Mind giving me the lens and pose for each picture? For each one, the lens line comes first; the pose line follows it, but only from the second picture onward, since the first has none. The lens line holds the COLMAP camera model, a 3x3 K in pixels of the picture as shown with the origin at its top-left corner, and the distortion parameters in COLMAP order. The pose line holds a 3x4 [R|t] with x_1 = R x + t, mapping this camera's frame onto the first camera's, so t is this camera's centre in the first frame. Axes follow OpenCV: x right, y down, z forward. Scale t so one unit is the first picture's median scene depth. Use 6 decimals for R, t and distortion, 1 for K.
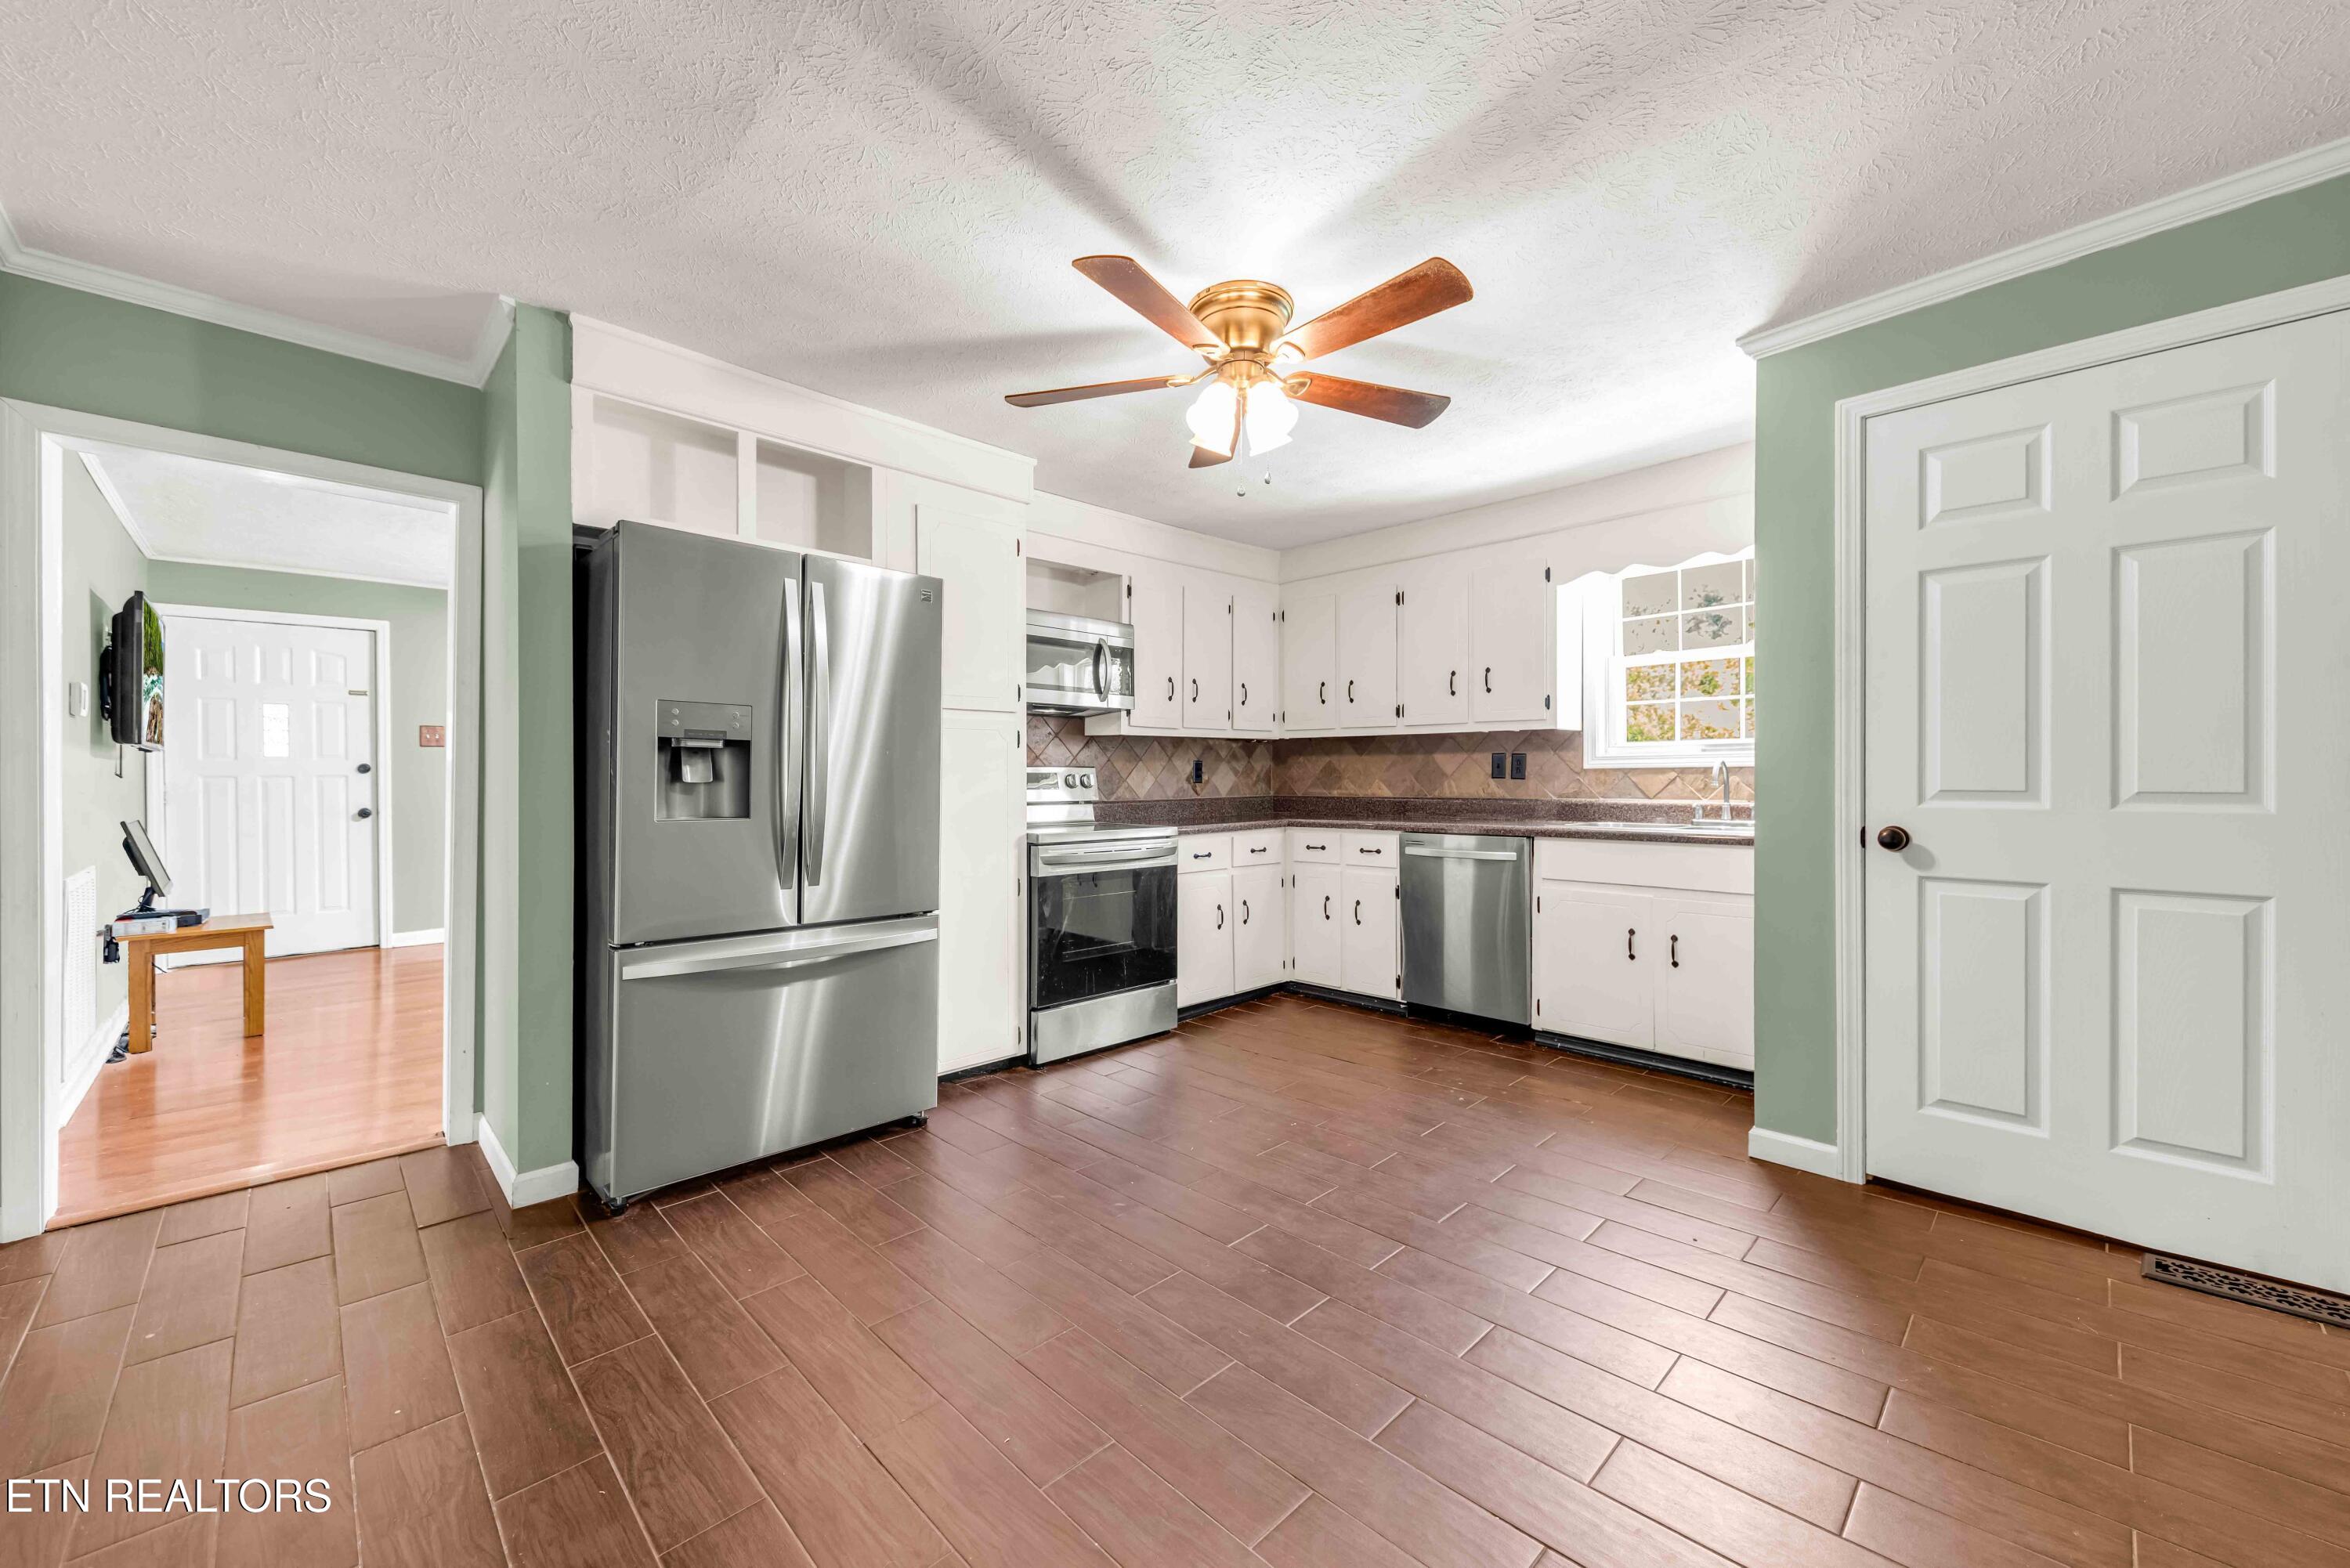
lens RADIAL K [[905.5, 0, 1176.0], [0, 905.5, 781.0], [0, 0, 1]] dist [0.003810, -0.000643]
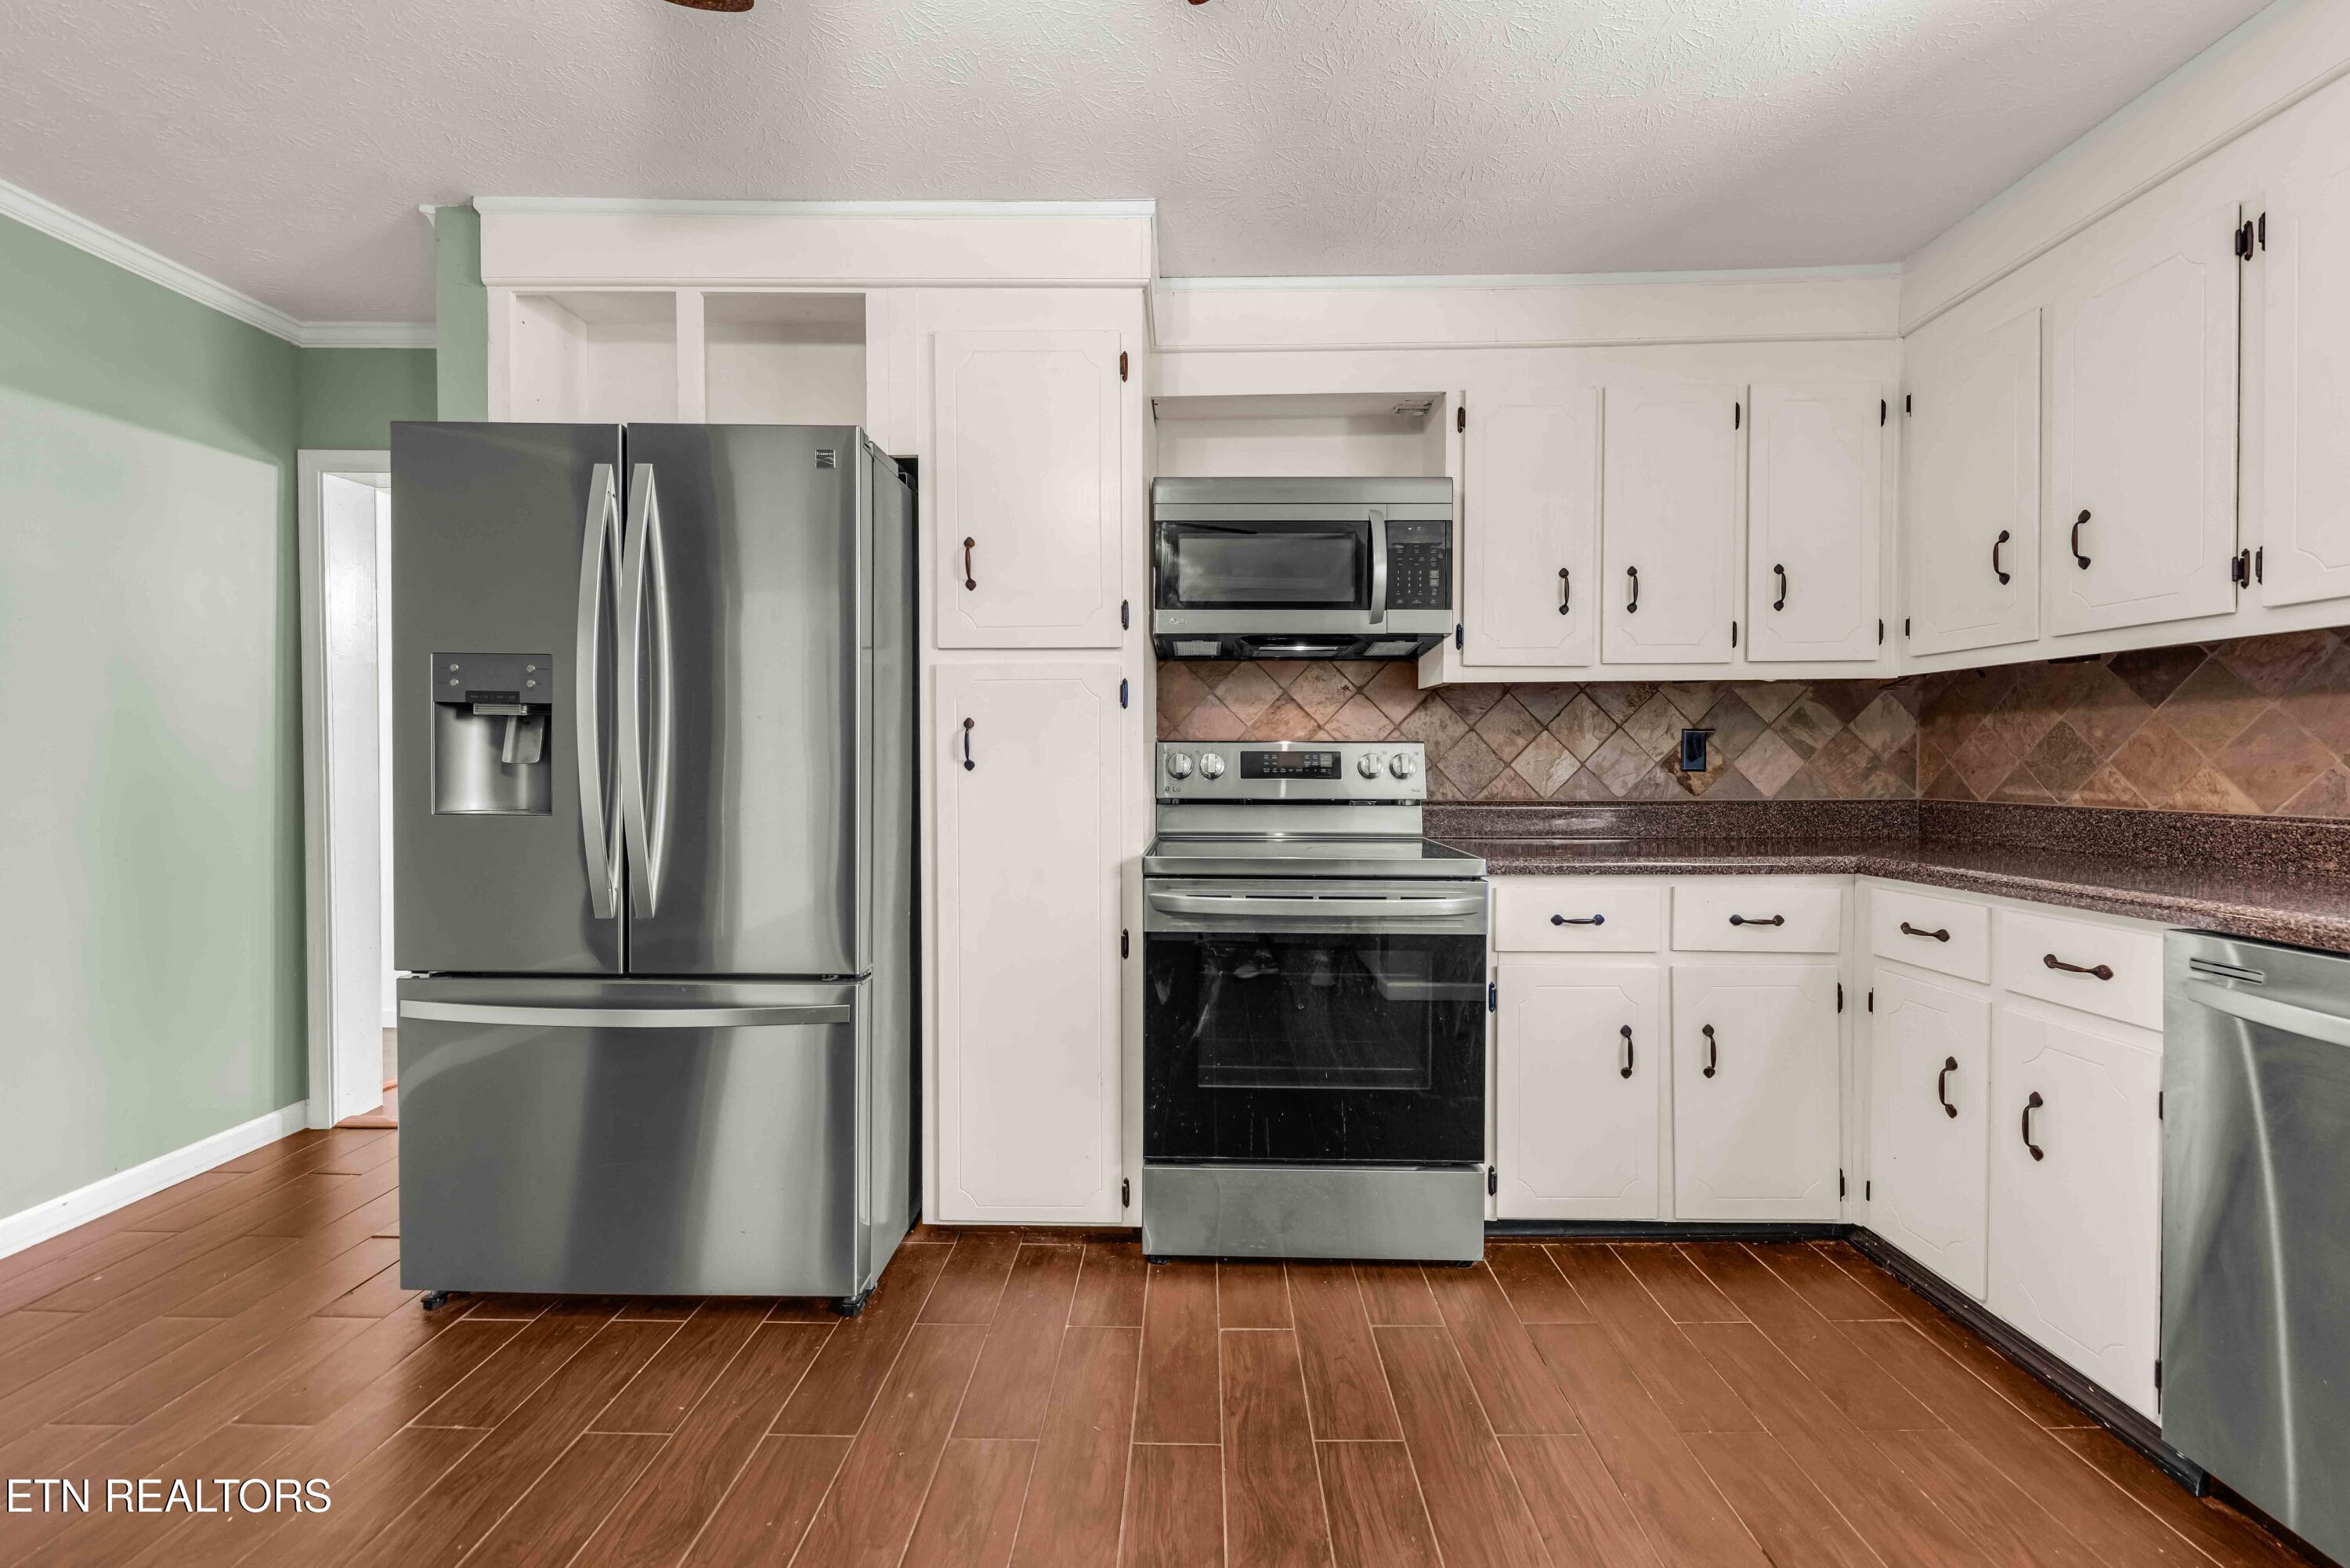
lens RADIAL K [[905.5, 0, 1179.7], [0, 905.5, 771.7], [0, 0, 1]] dist [0.003810, -0.000643]
pose [[0.703511, 0.010978, -0.710600, 0.205515], [-0.005539, 0.999935, 0.009964, -0.001015], [0.710663, -0.003074, 0.703526, 0.463798]]
